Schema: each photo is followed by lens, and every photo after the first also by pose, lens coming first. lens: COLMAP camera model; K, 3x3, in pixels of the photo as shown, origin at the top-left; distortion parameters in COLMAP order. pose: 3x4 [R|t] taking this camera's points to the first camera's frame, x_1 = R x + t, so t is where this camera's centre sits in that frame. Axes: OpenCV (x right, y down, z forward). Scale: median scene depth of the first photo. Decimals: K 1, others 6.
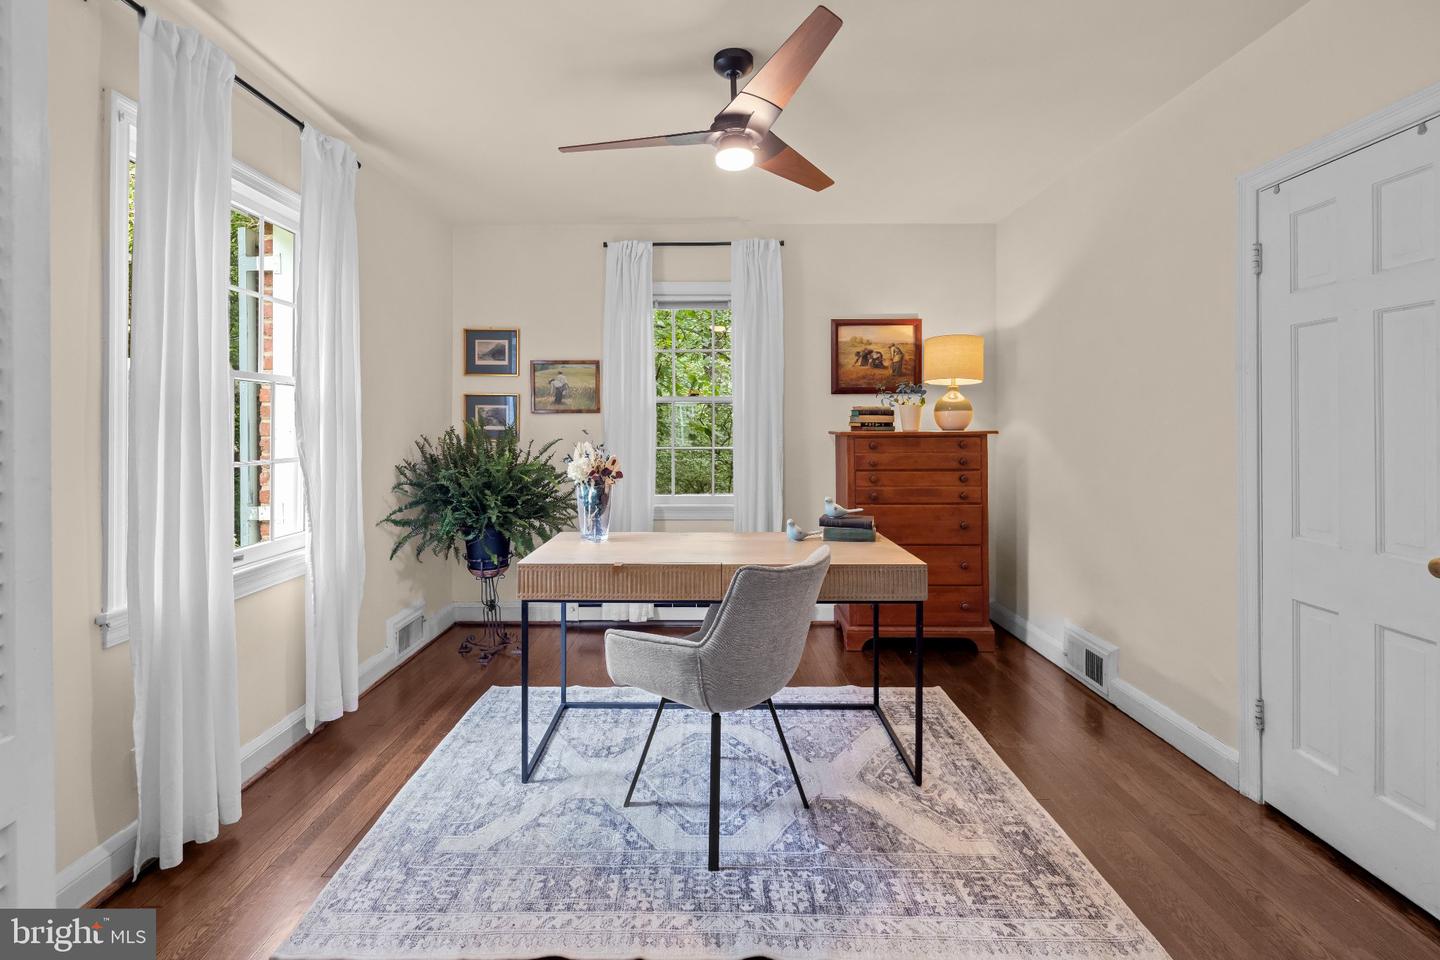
lens RADIAL K [[626.6, 0, 736.7], [0, 626.6, 427.0], [0, 0, 1]] dist [-0.002477, 0.001398]
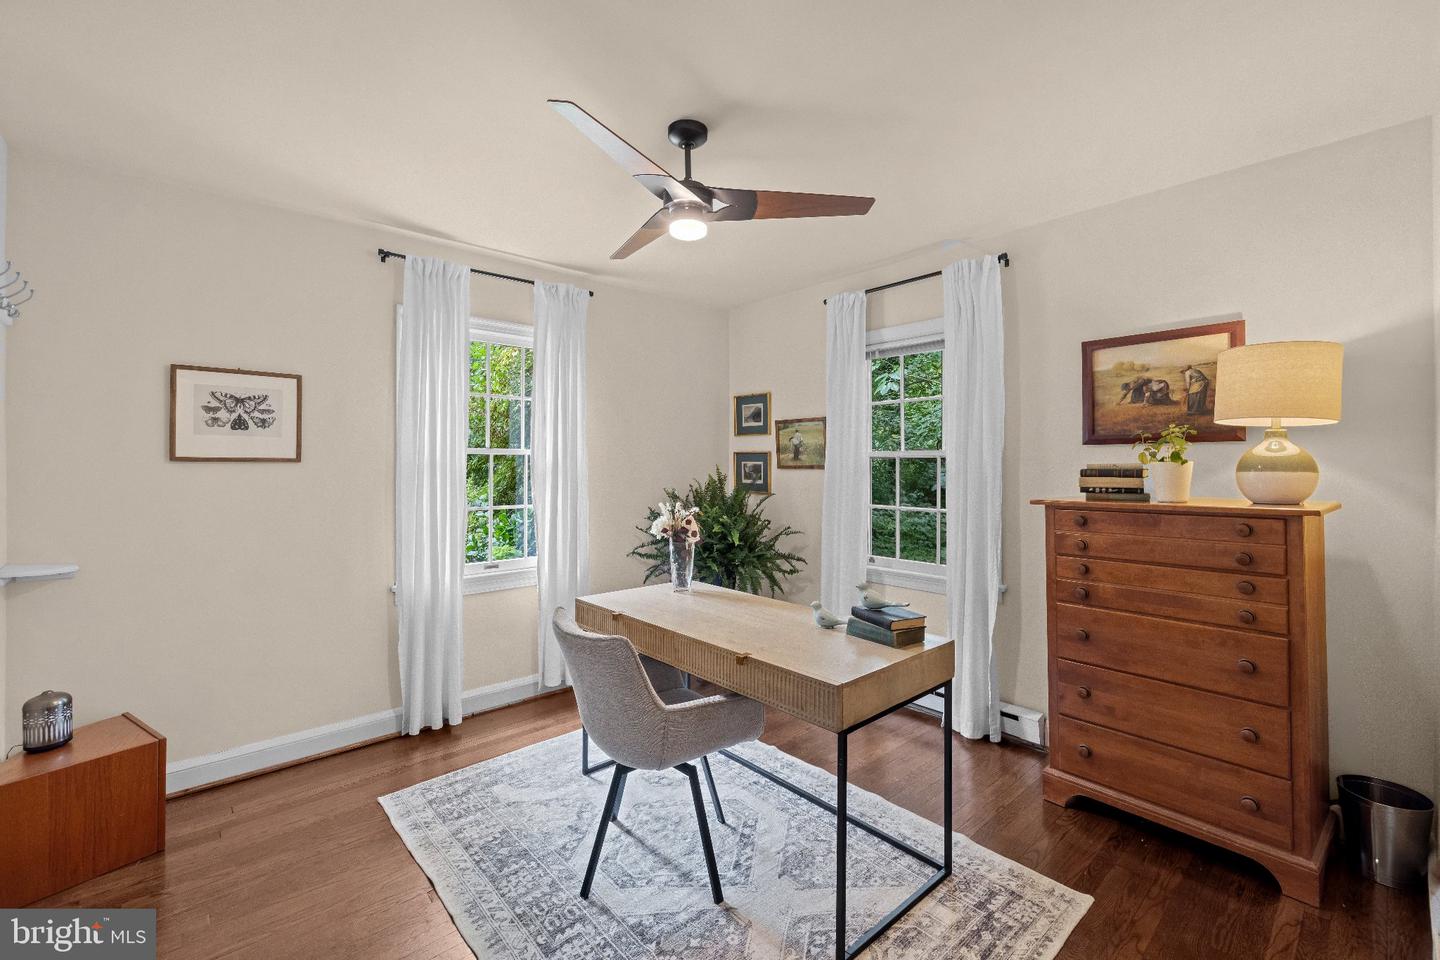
lens RADIAL K [[626.6, 0, 720.9], [0, 626.6, 465.1], [0, 0, 1]] dist [-0.002477, 0.001398]
pose [[0.656145, 0.002842, -0.754629, 0.440286], [-0.003953, 0.999992, 0.000328, -0.029025], [0.754624, 0.002767, 0.656152, 0.215010]]
